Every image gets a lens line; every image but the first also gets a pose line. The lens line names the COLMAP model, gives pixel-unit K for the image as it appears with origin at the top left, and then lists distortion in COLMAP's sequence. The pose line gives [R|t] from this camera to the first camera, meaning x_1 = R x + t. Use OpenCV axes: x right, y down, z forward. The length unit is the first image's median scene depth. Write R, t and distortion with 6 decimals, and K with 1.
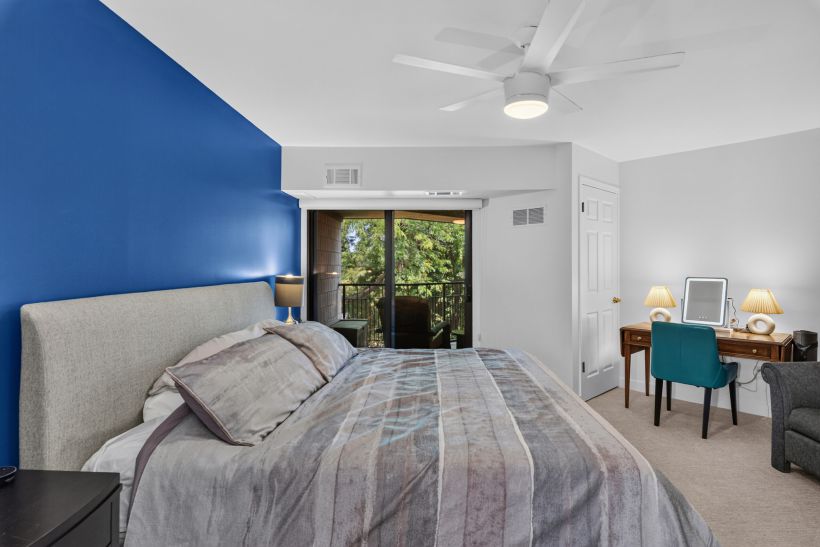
lens RADIAL K [[415.9, 0, 423.1], [0, 415.9, 262.6], [0, 0, 1]] dist [0.000538, -0.012603]
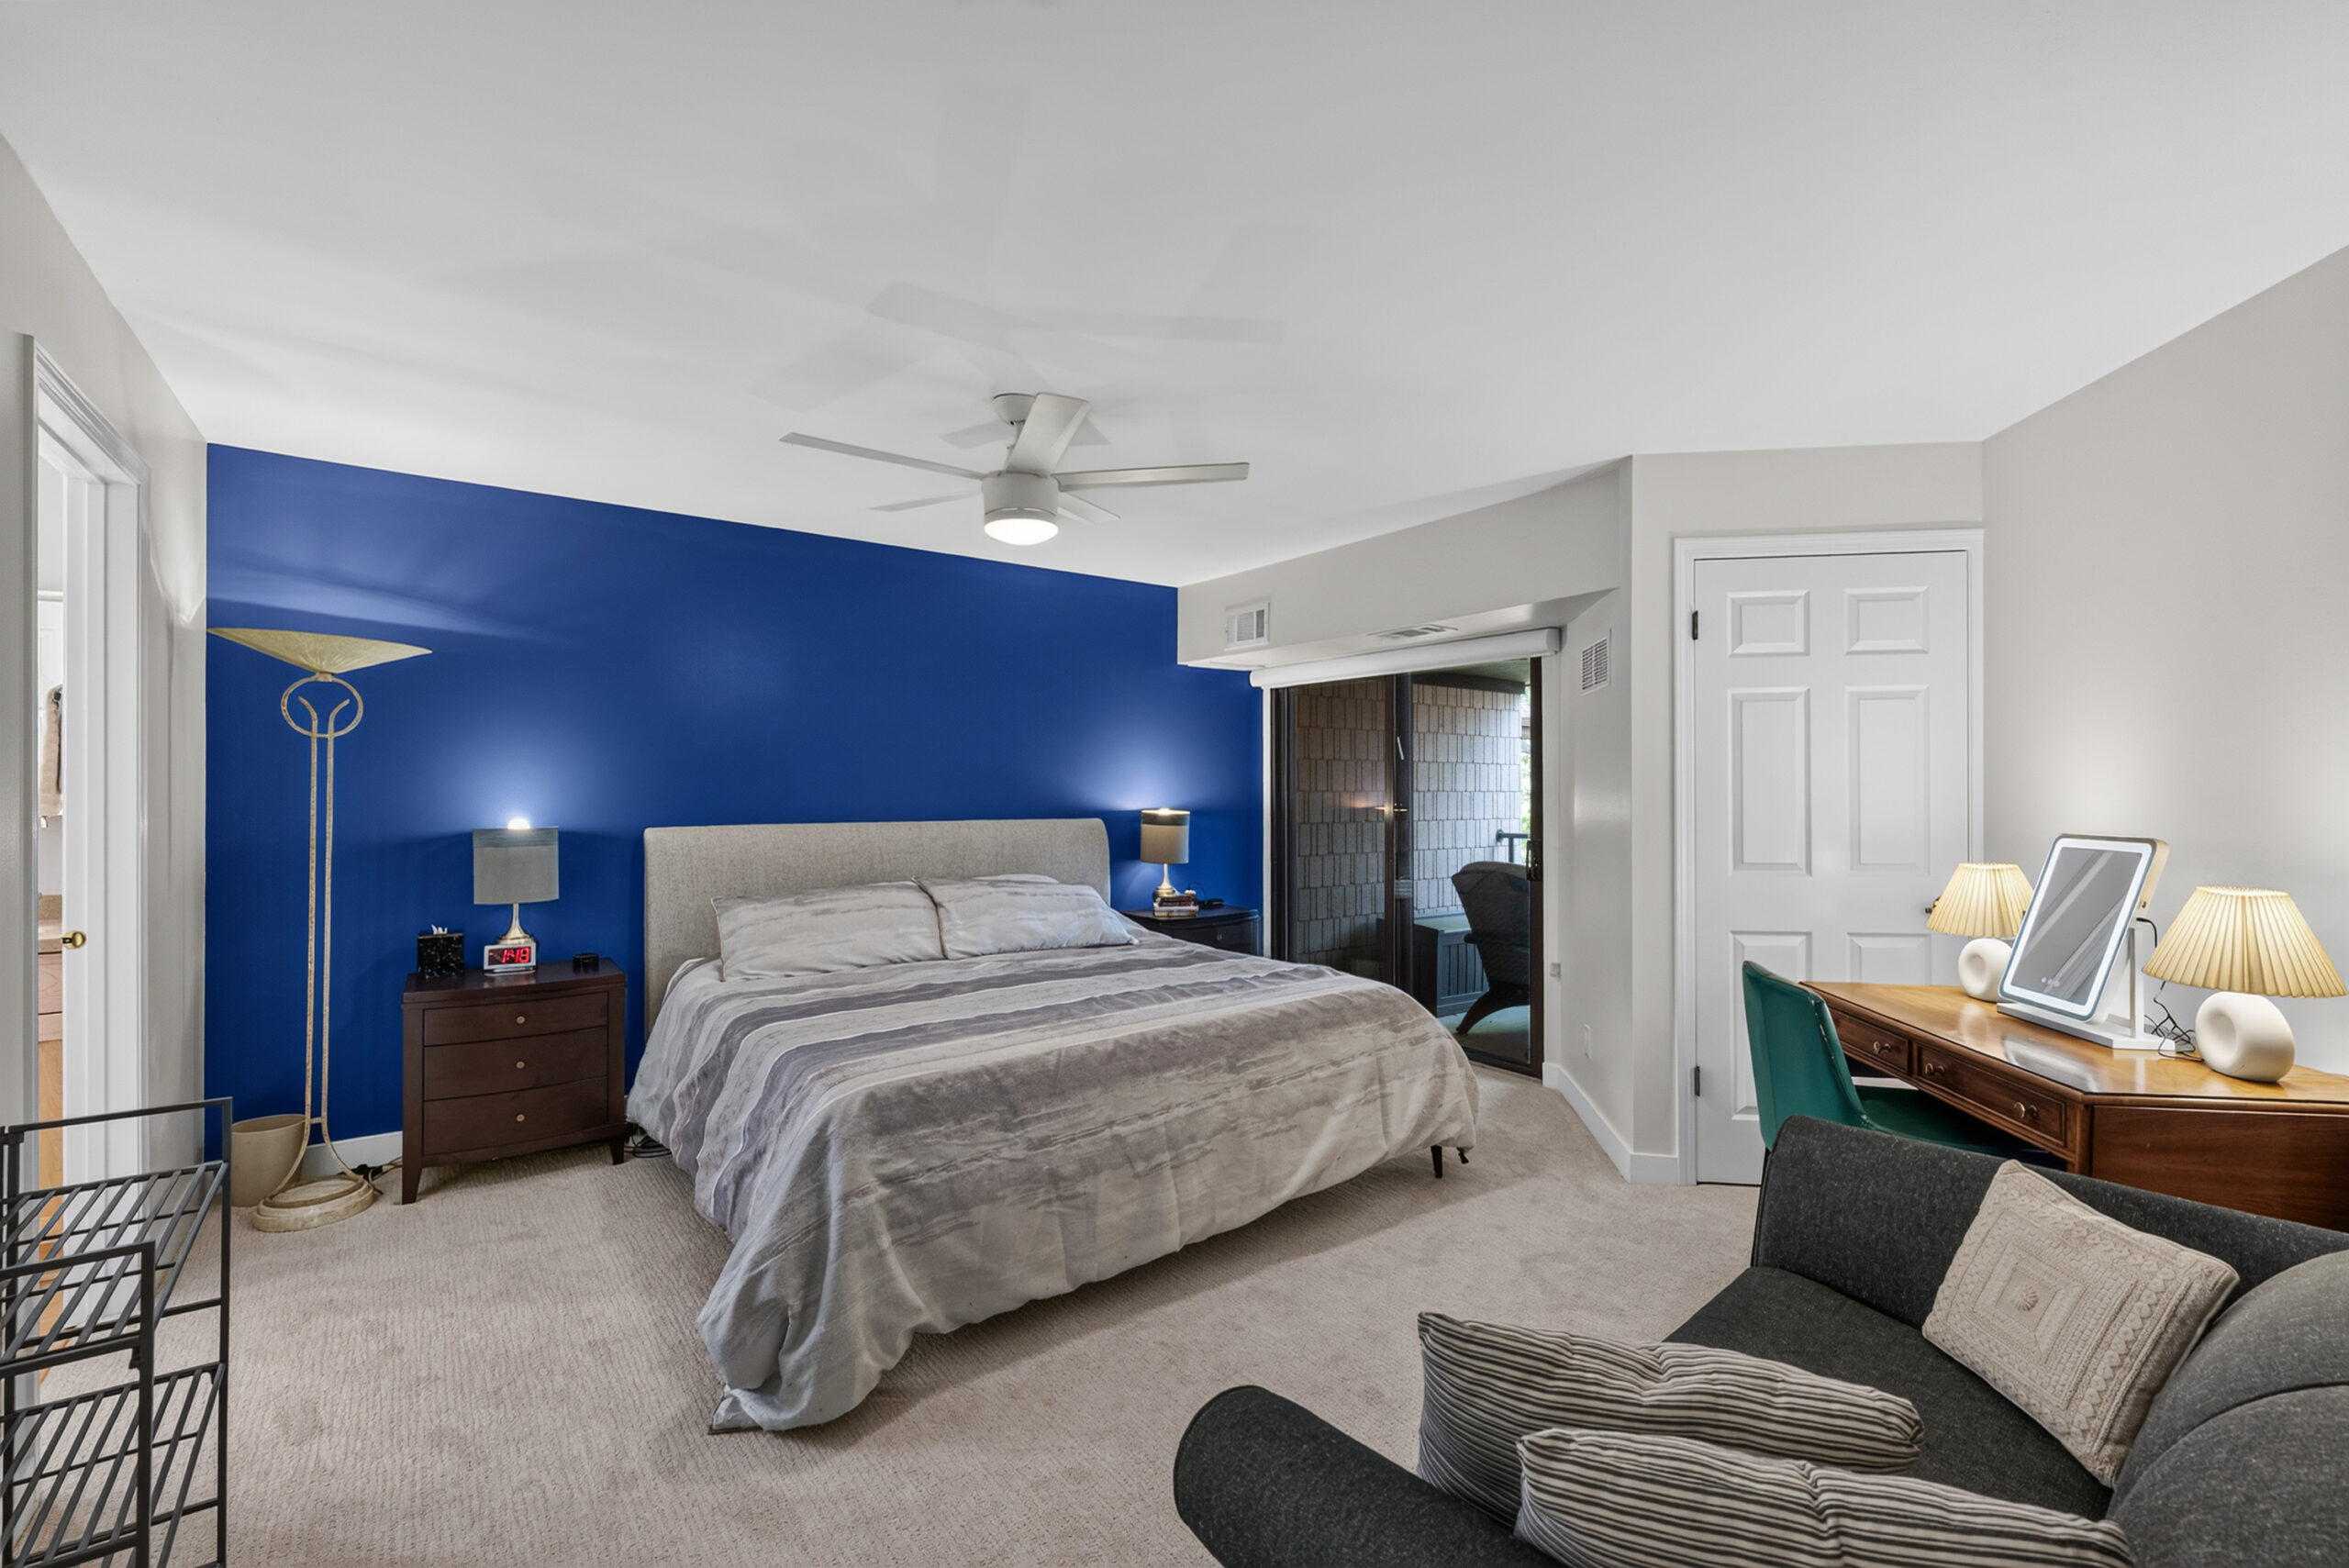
lens RADIAL K [[993.4, 0, 1168.9], [0, 993.4, 791.6], [0, 0, 1]] dist [0.000101, -0.000087]
pose [[0.625243, -0.003338, -0.780423, 0.842162], [0.009628, 0.999948, 0.003436, -0.001147], [0.780370, -0.009662, 0.625243, 0.140733]]
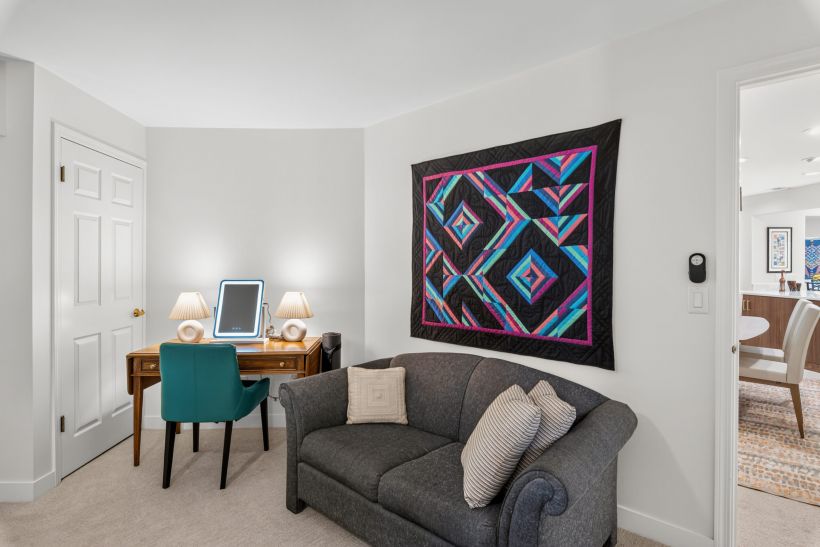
lens RADIAL K [[415.9, 0, 423.1], [0, 415.9, 262.6], [0, 0, 1]] dist [0.000538, -0.012603]
pose [[0.623565, 0.010754, 0.781698, 0.259125], [-0.010511, 0.999930, -0.005372, 0.000098], [-0.781701, -0.004866, 0.623634, 0.190199]]
